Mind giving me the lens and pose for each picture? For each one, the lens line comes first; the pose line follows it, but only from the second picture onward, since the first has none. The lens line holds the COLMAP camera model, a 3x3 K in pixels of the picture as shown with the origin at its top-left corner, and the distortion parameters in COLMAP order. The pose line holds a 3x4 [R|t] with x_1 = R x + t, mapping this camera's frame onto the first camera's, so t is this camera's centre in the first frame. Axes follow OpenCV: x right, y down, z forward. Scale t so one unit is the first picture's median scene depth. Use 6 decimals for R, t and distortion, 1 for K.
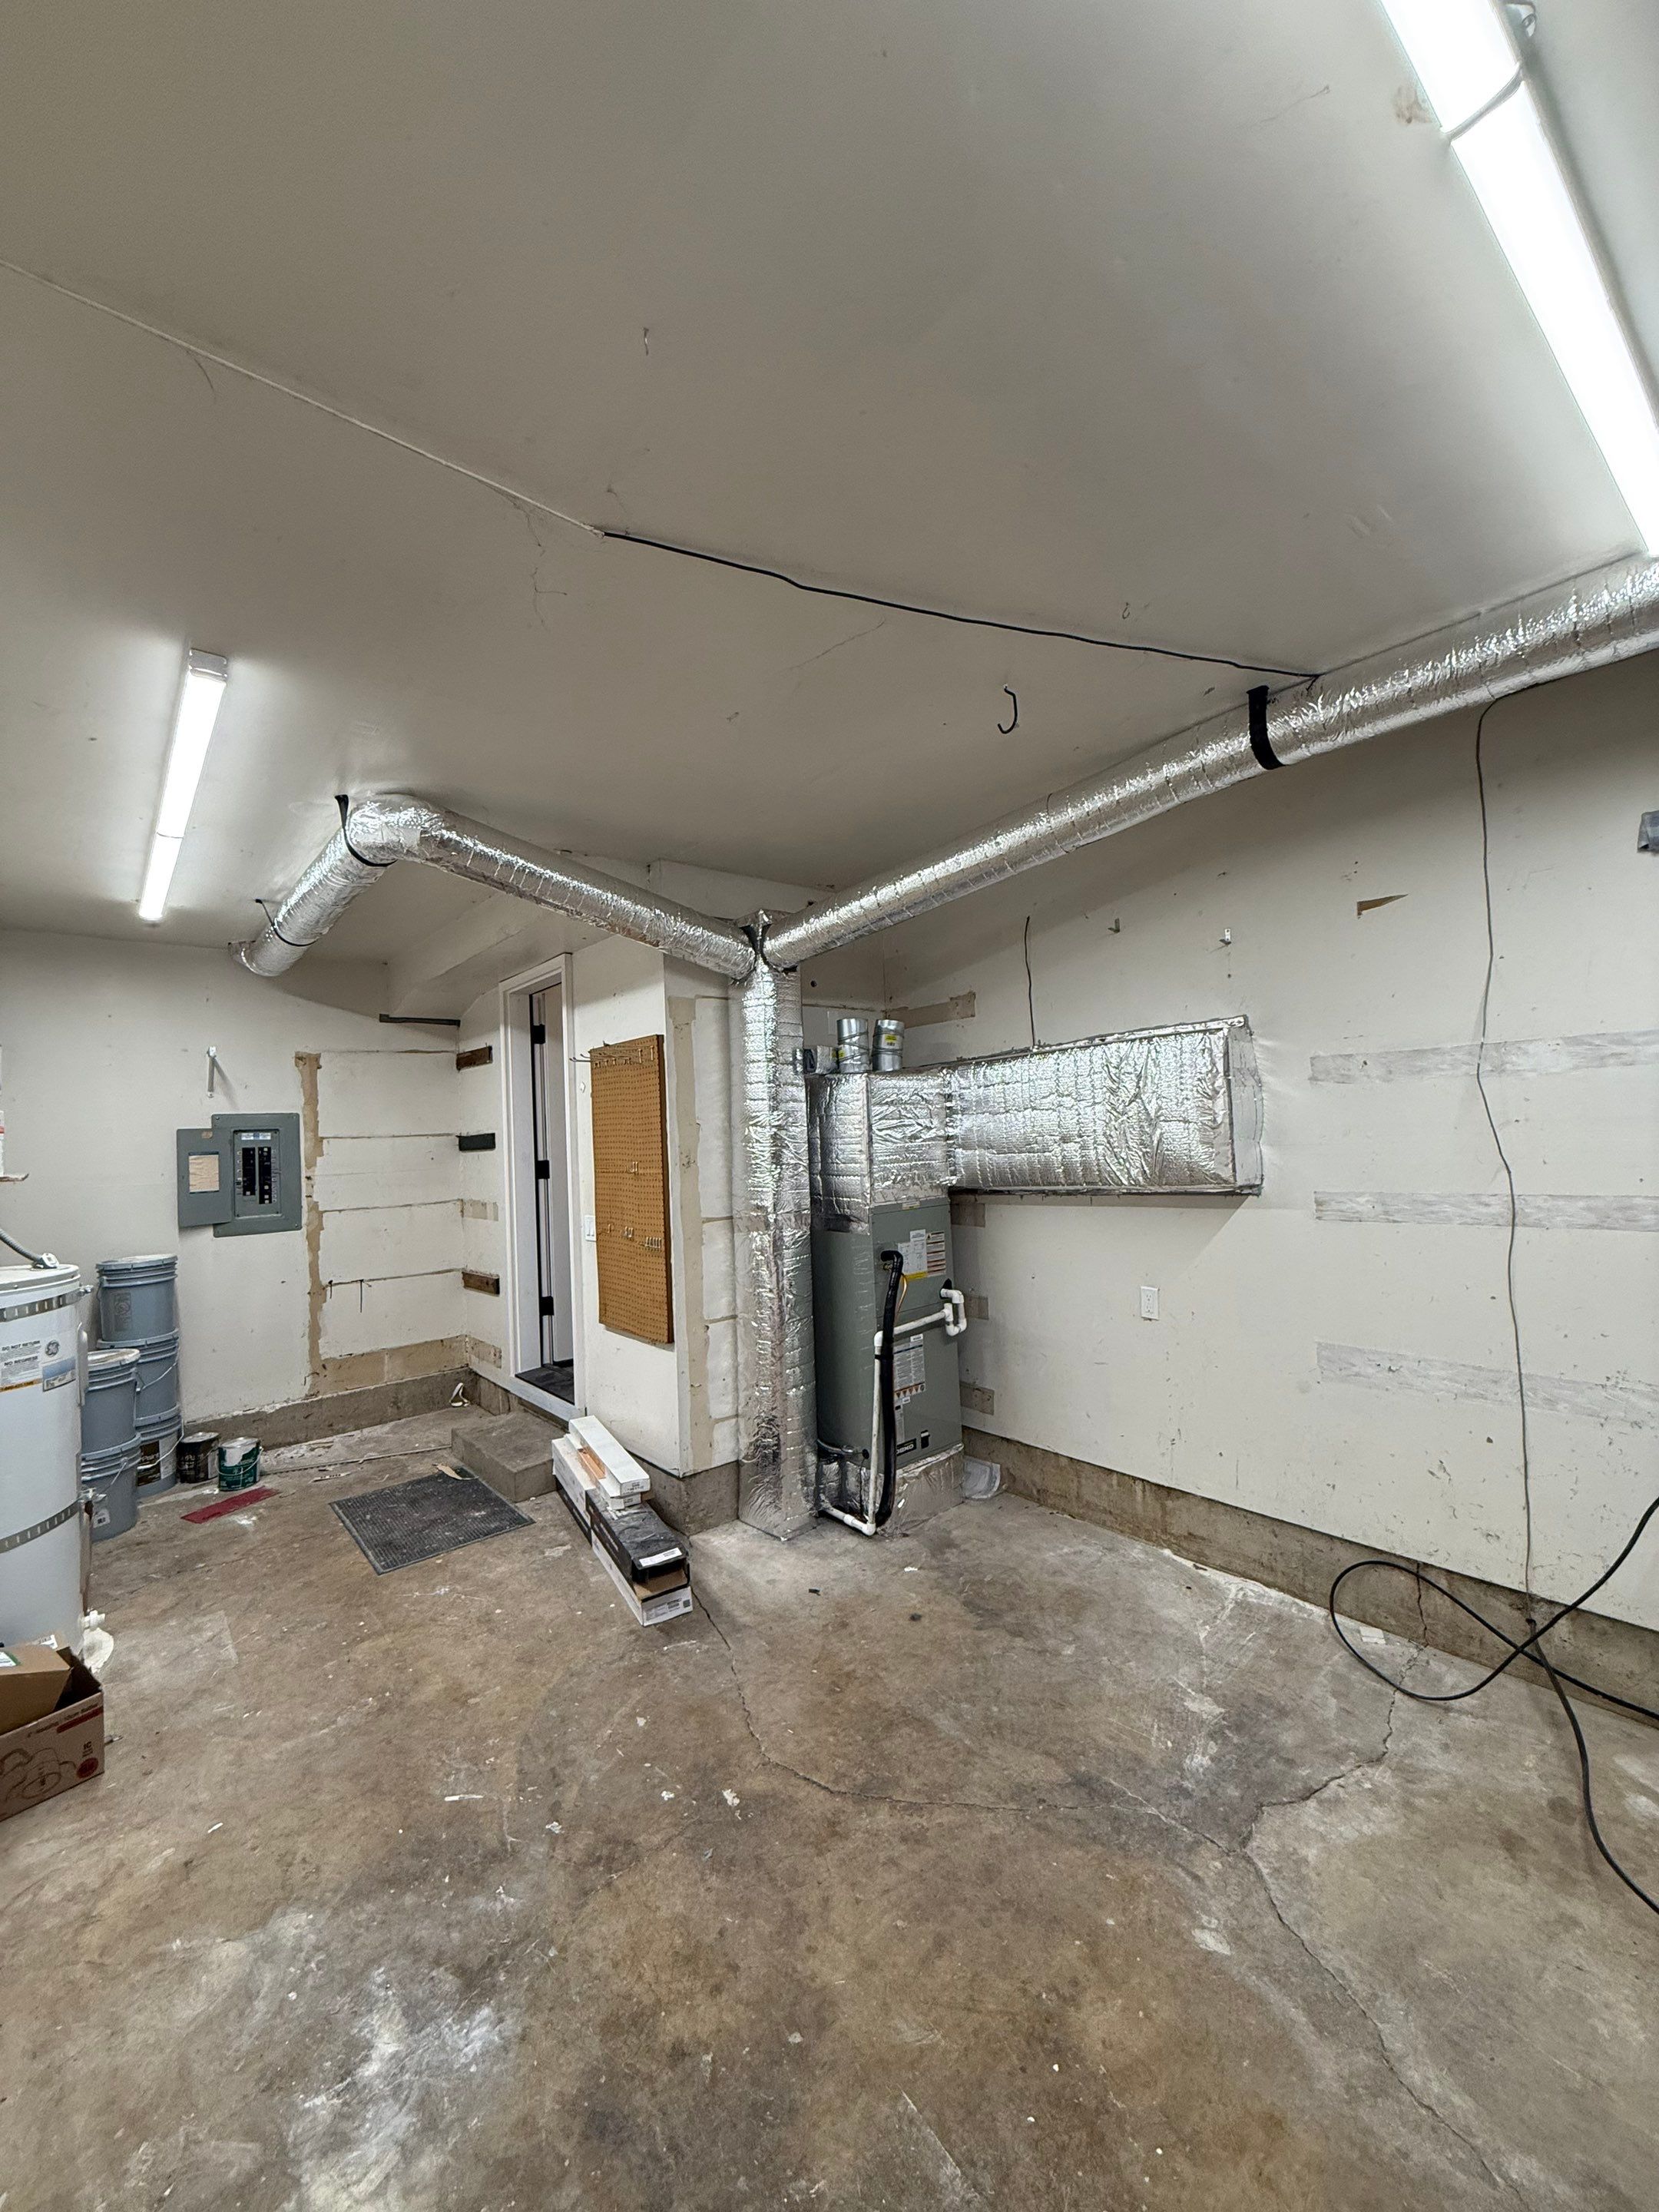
lens RADIAL K [[895.3, 0, 821.5], [0, 895.3, 1121.8], [0, 0, 1]] dist [0.000754, 0.000020]
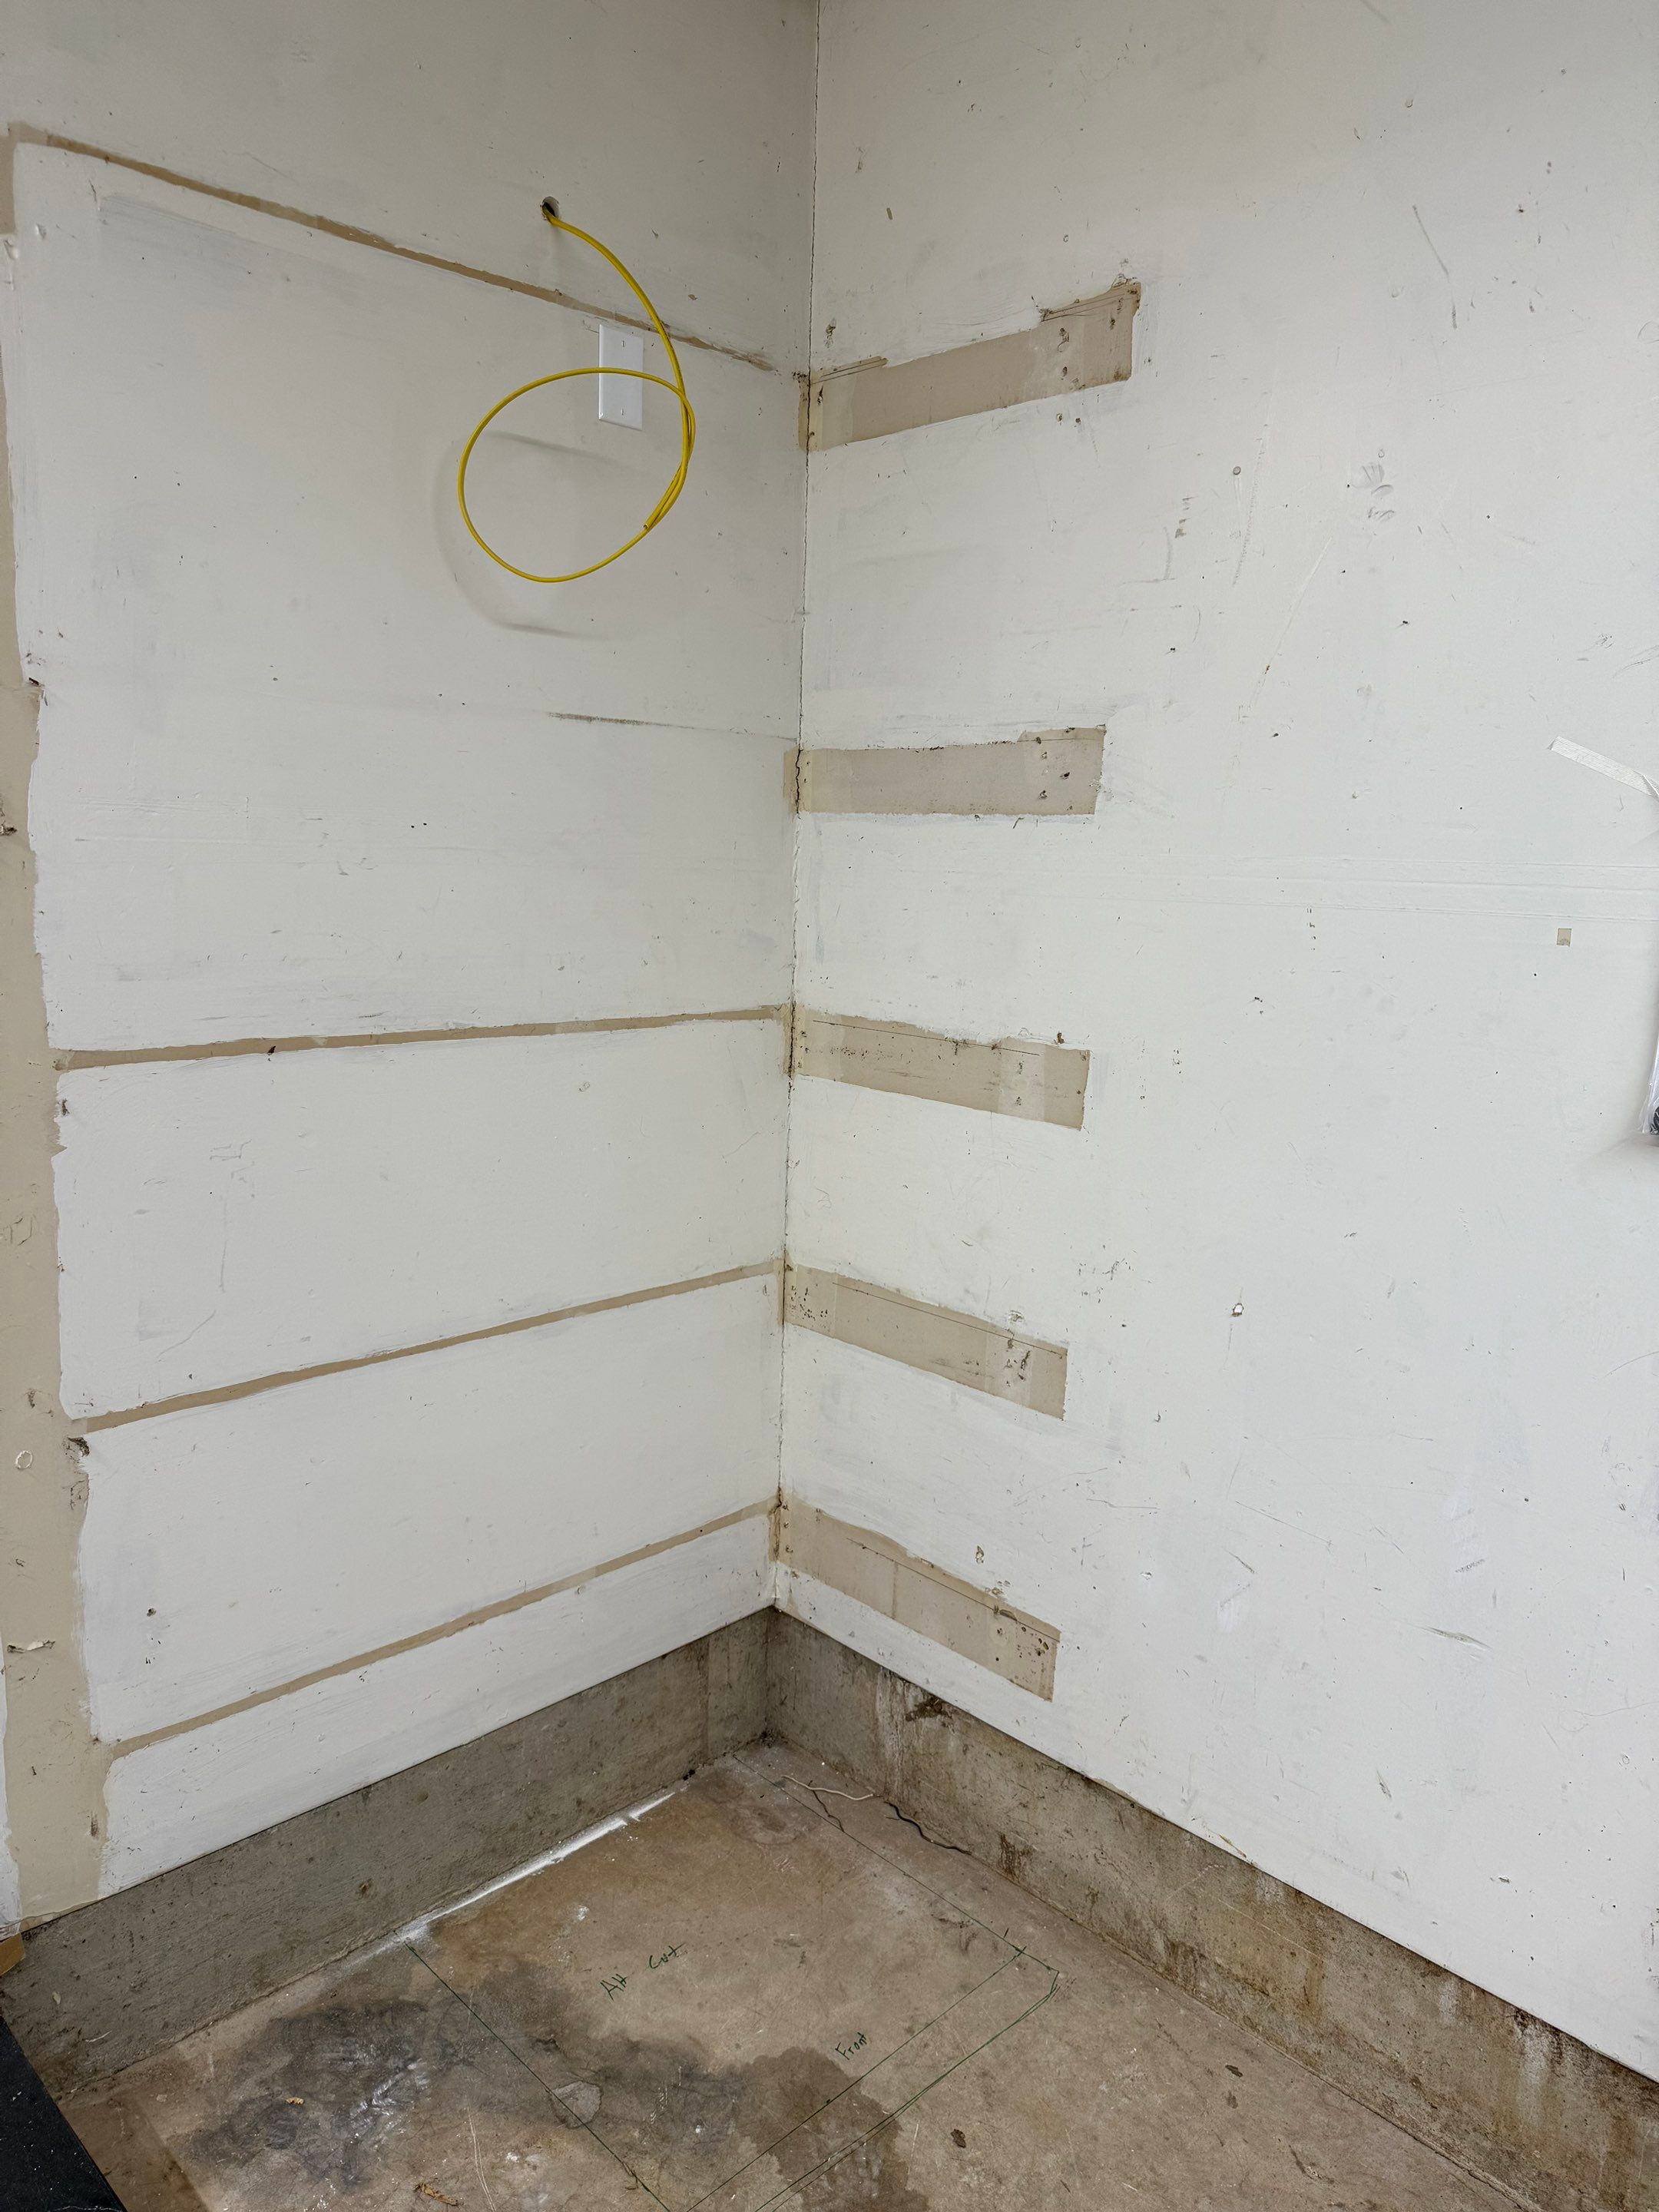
lens RADIAL K [[1569.6, 0, 812.9], [0, 1569.6, 1111.2], [0, 0, 1]] dist [0.008744, -0.015464]
pose [[0.994670, 0.055890, 0.086652, 0.049163], [-0.071284, 0.979918, 0.186225, 0.022886], [-0.074504, -0.191409, 0.978679, 0.524114]]
